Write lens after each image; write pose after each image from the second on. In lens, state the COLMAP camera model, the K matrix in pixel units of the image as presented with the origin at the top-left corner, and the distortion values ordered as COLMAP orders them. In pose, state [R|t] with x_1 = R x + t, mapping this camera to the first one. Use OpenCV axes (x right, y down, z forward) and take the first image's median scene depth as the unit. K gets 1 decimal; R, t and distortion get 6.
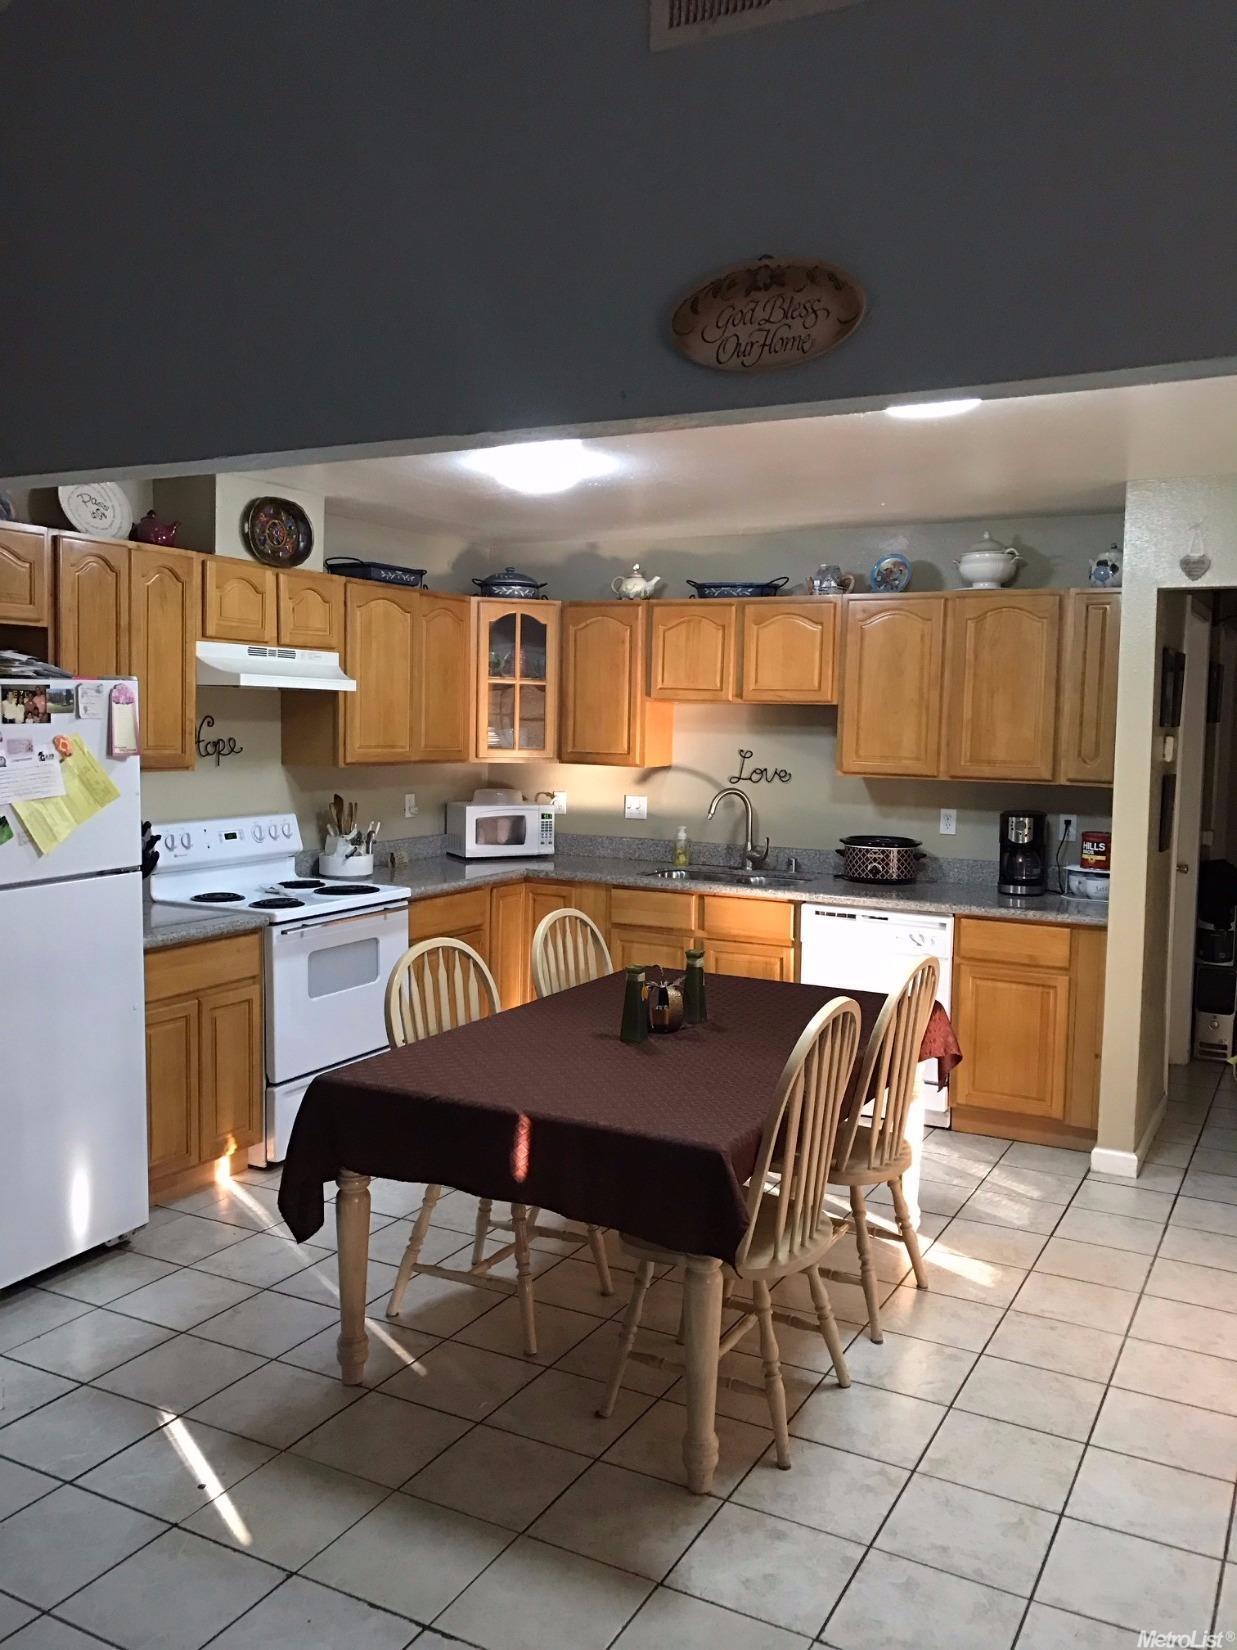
lens RADIAL K [[1361.1, 0, 620.7], [0, 1361.1, 825.7], [0, 0, 1]] dist [0.053596, -0.050649]
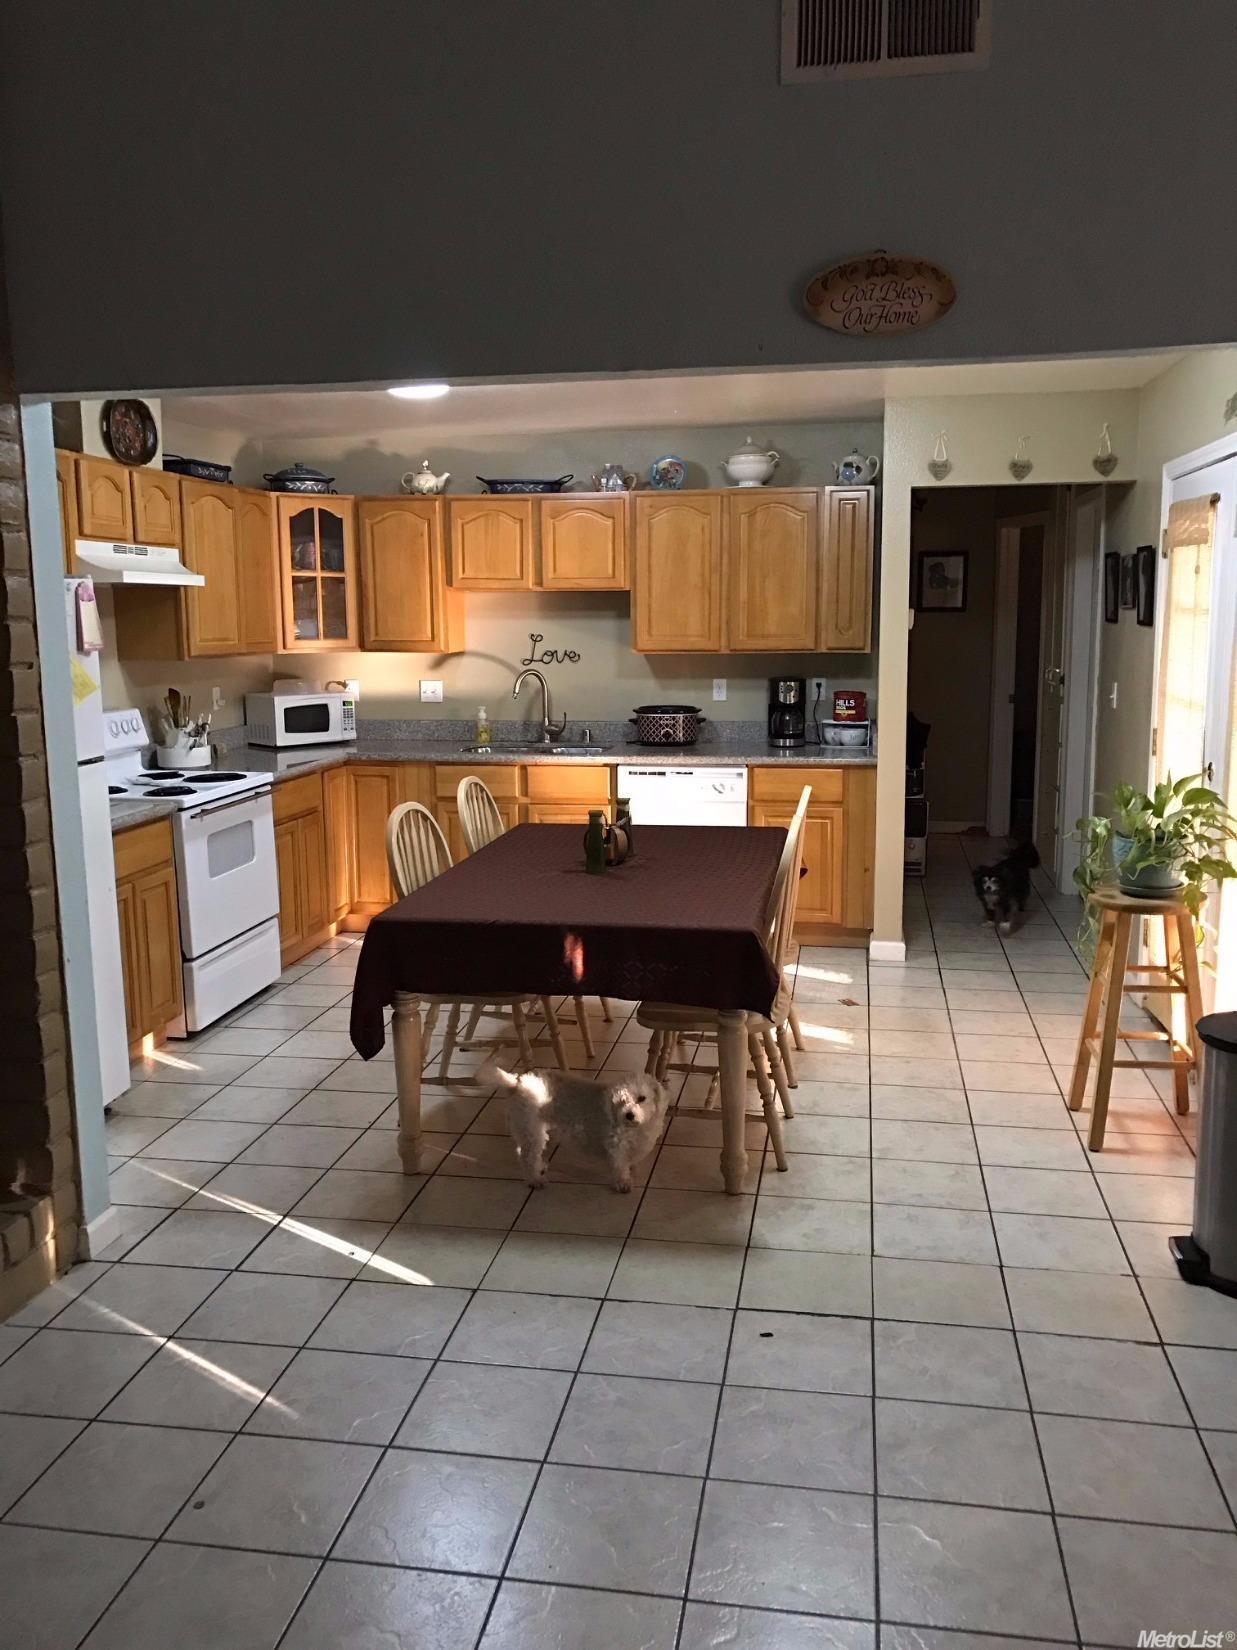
lens RADIAL K [[1361.1, 0, 620.1], [0, 1361.1, 830.4], [0, 0, 1]] dist [0.053596, -0.050649]
pose [[0.950380, -0.076861, 0.301448, -0.223008], [0.052178, 0.994654, 0.089108, 0.009665], [-0.306686, -0.068957, 0.949310, -0.098104]]
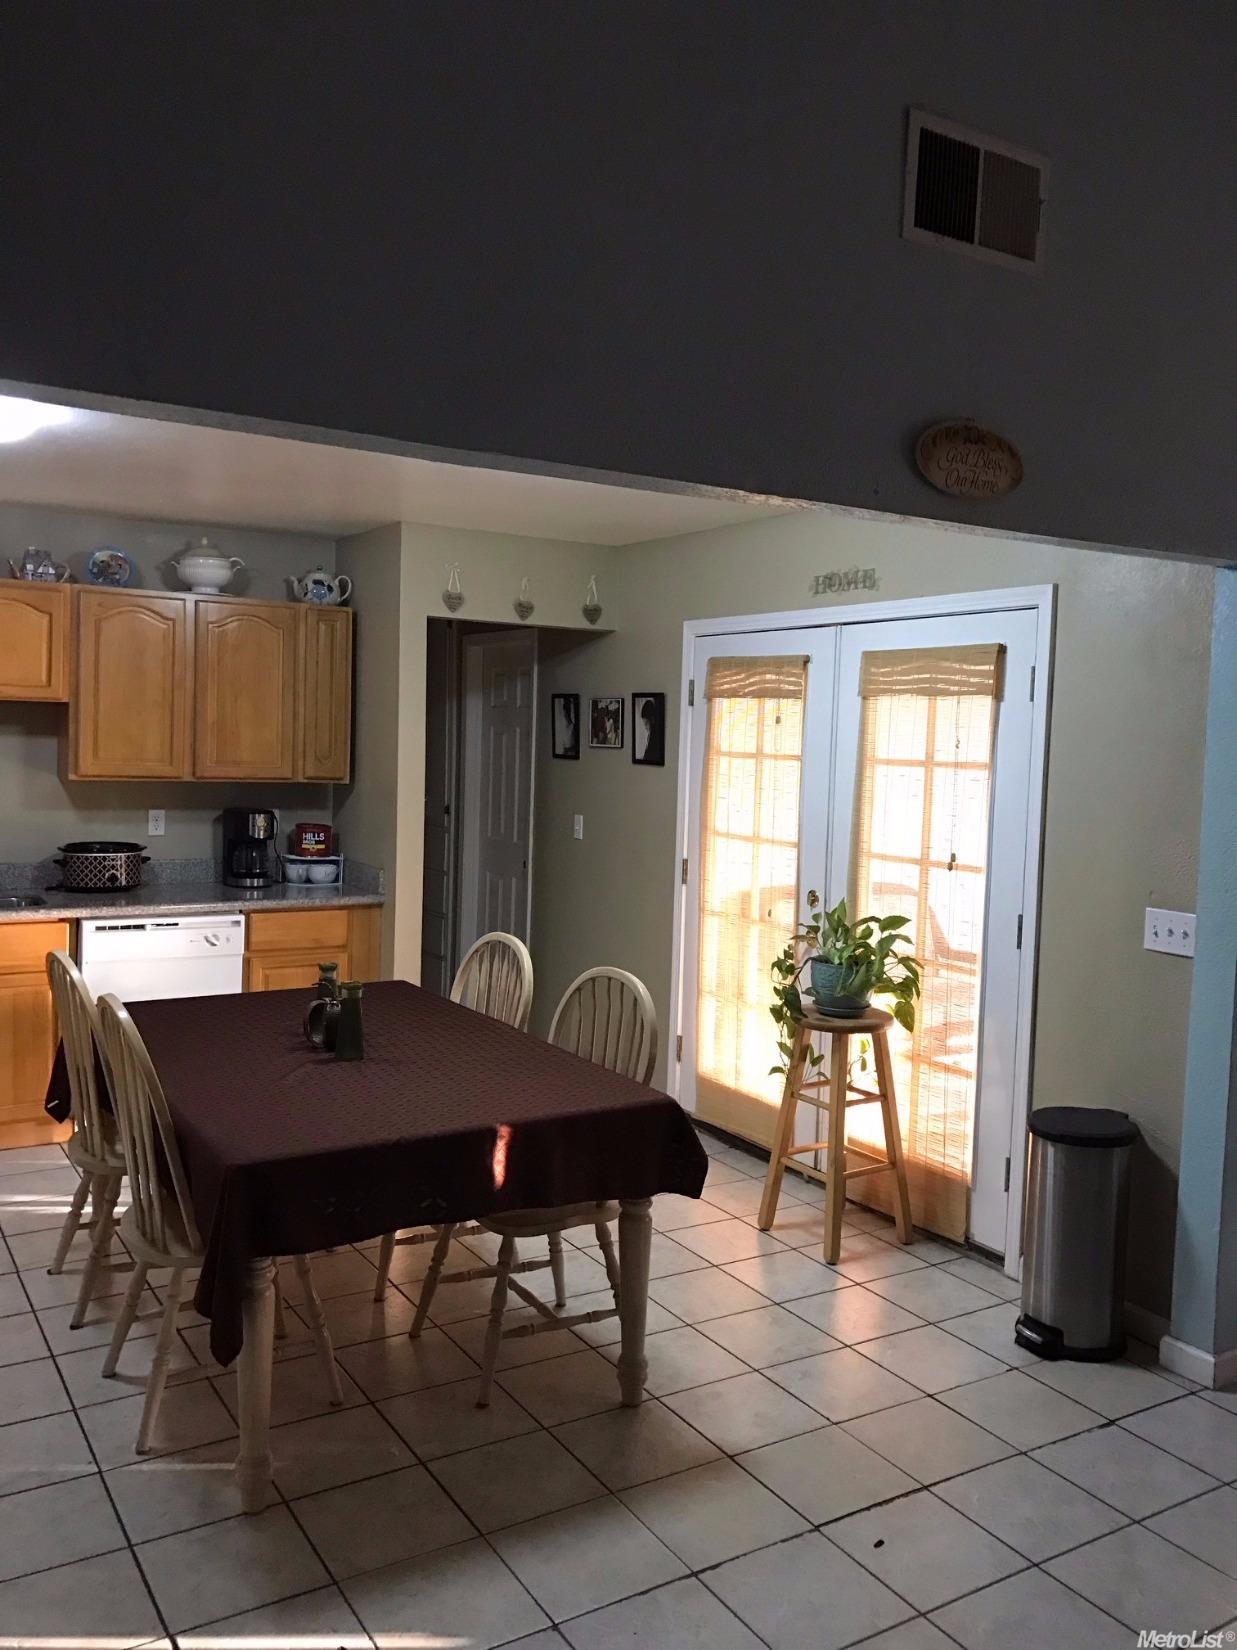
lens RADIAL K [[1361.1, 0, 631.5], [0, 1361.1, 832.0], [0, 0, 1]] dist [0.053596, -0.050649]
pose [[0.502150, -0.063517, 0.862445, -0.491741], [0.050023, 0.997763, 0.044357, -0.025531], [-0.863332, 0.020869, 0.504204, 0.221610]]
